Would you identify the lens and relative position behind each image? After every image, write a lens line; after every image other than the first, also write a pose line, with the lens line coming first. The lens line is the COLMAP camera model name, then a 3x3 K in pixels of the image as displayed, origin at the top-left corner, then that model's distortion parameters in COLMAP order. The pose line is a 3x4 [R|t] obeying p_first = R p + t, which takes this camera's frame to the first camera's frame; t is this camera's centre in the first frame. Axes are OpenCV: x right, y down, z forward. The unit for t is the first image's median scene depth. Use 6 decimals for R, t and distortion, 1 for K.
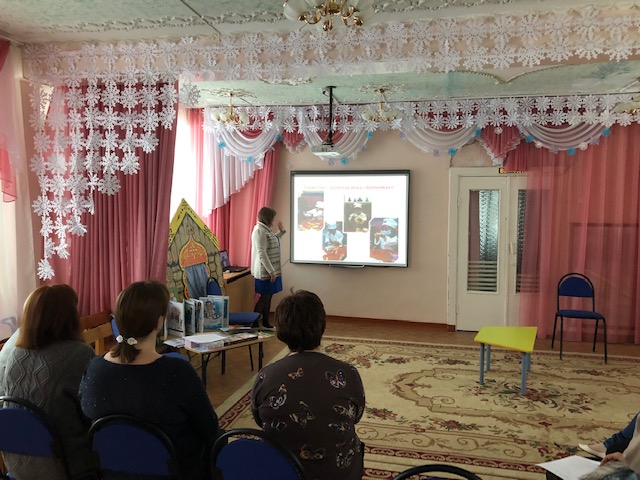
lens RADIAL K [[514.5, 0, 320.0], [0, 514.5, 240.0], [0, 0, 1]] dist [0.009802, -0.000299]
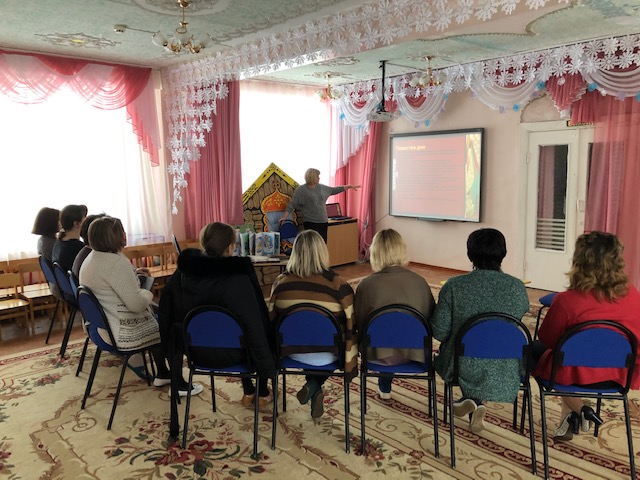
lens RADIAL K [[514.5, 0, 320.0], [0, 514.5, 240.0], [0, 0, 1]] dist [0.009802, -0.000299]
pose [[0.826394, 0.060177, -0.559868, 0.519330], [-0.019549, 0.996740, 0.078280, 0.013954], [0.562753, -0.053745, 0.824876, -0.052535]]
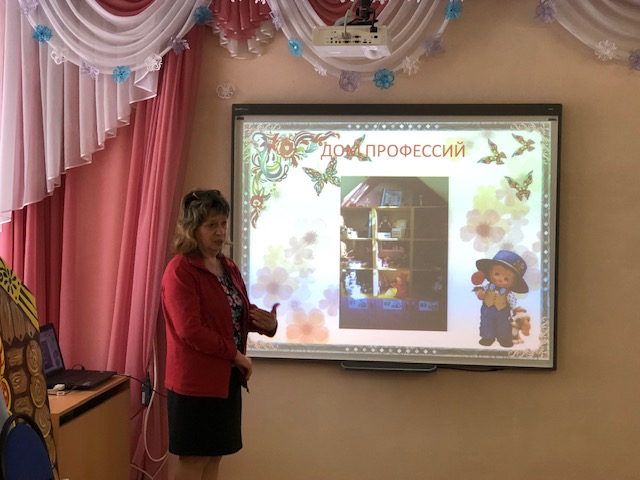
lens RADIAL K [[1086.6, 0, 320.0], [0, 1086.6, 240.0], [0, 0, 1]] dist [-0.037194, -0.049687]
pose [[0.996422, 0.000722, 0.084509, -0.066712], [0.002268, 0.999375, -0.035279, -0.012775], [-0.084482, 0.035344, 0.995798, 0.254619]]
